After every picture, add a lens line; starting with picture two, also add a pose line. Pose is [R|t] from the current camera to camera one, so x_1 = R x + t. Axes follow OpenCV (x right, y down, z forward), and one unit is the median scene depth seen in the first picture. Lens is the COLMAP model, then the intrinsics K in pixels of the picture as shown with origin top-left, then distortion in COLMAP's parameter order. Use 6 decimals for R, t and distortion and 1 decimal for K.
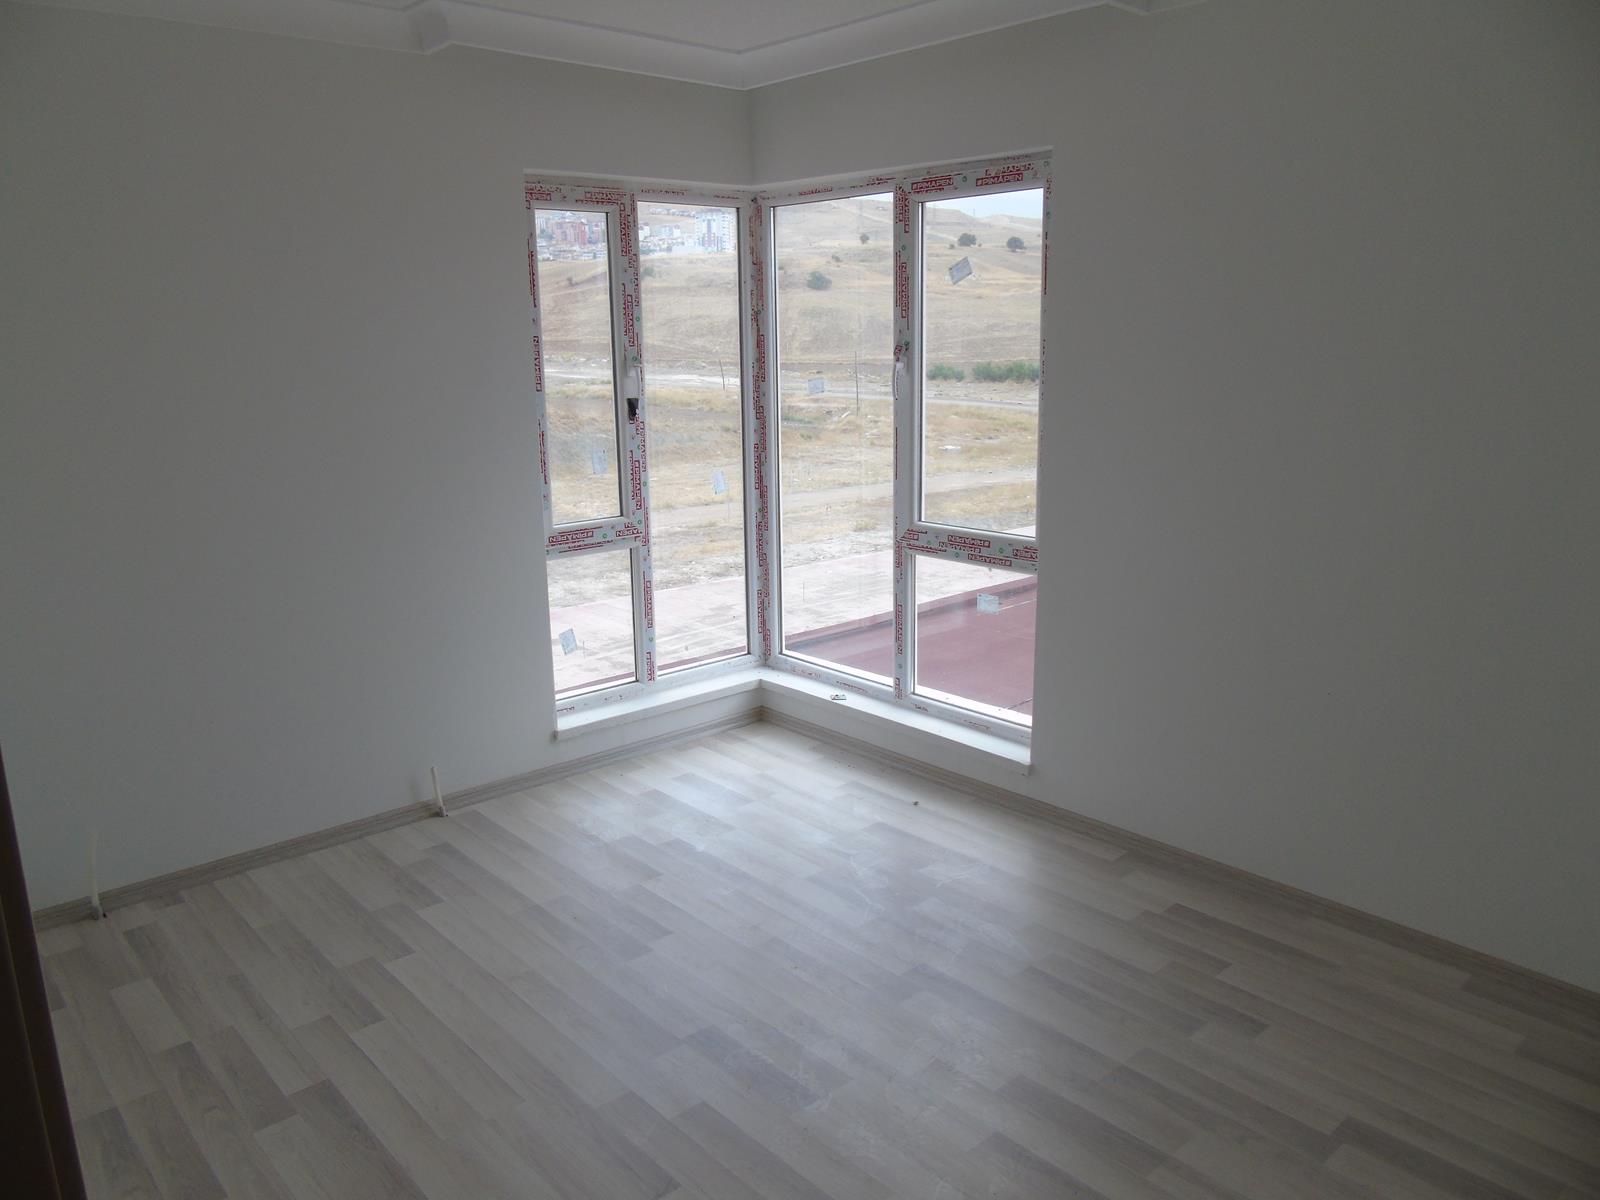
lens RADIAL K [[1179.6, 0, 792.7], [0, 1179.6, 600.5], [0, 0, 1]] dist [-0.060200, 0.047413]
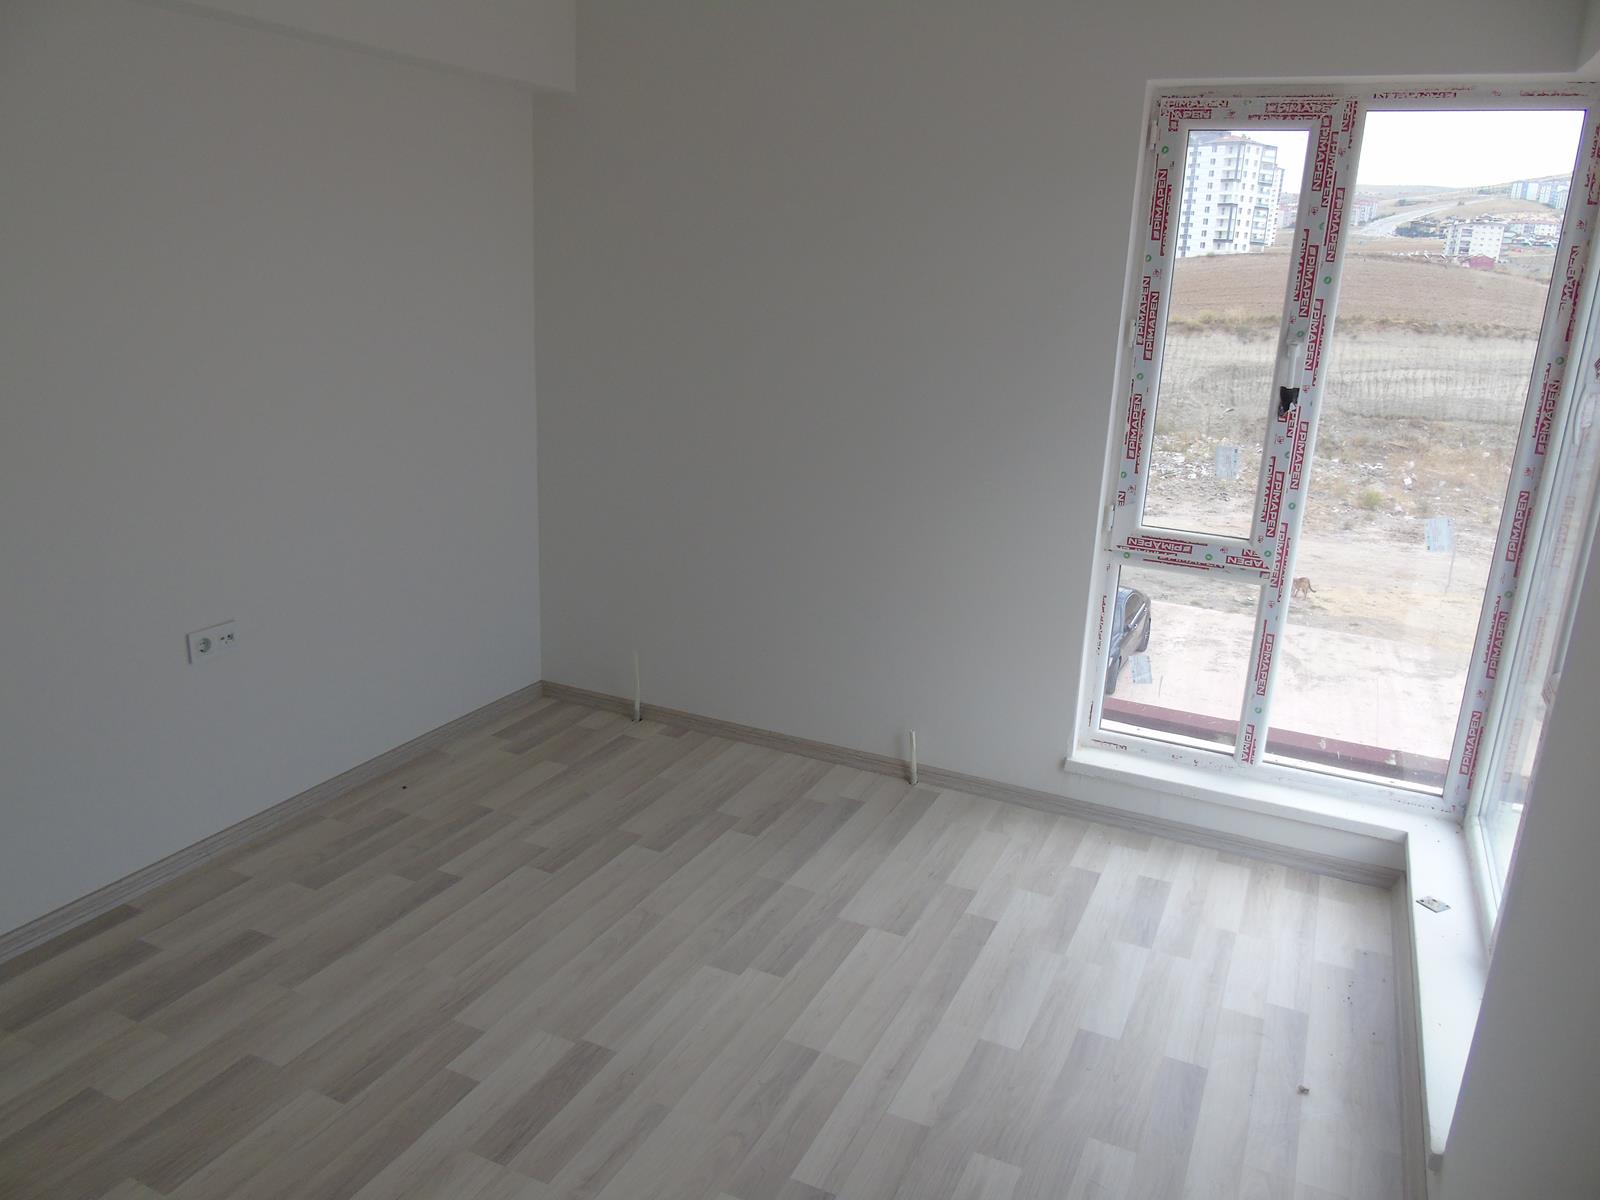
lens RADIAL K [[1179.6, 0, 792.7], [0, 1179.6, 600.5], [0, 0, 1]] dist [-0.060200, 0.047413]
pose [[0.392395, 0.287520, -0.873704, 0.430496], [-0.255663, 0.946550, 0.196670, -0.113566], [0.883551, 0.146201, 0.444930, 0.434540]]
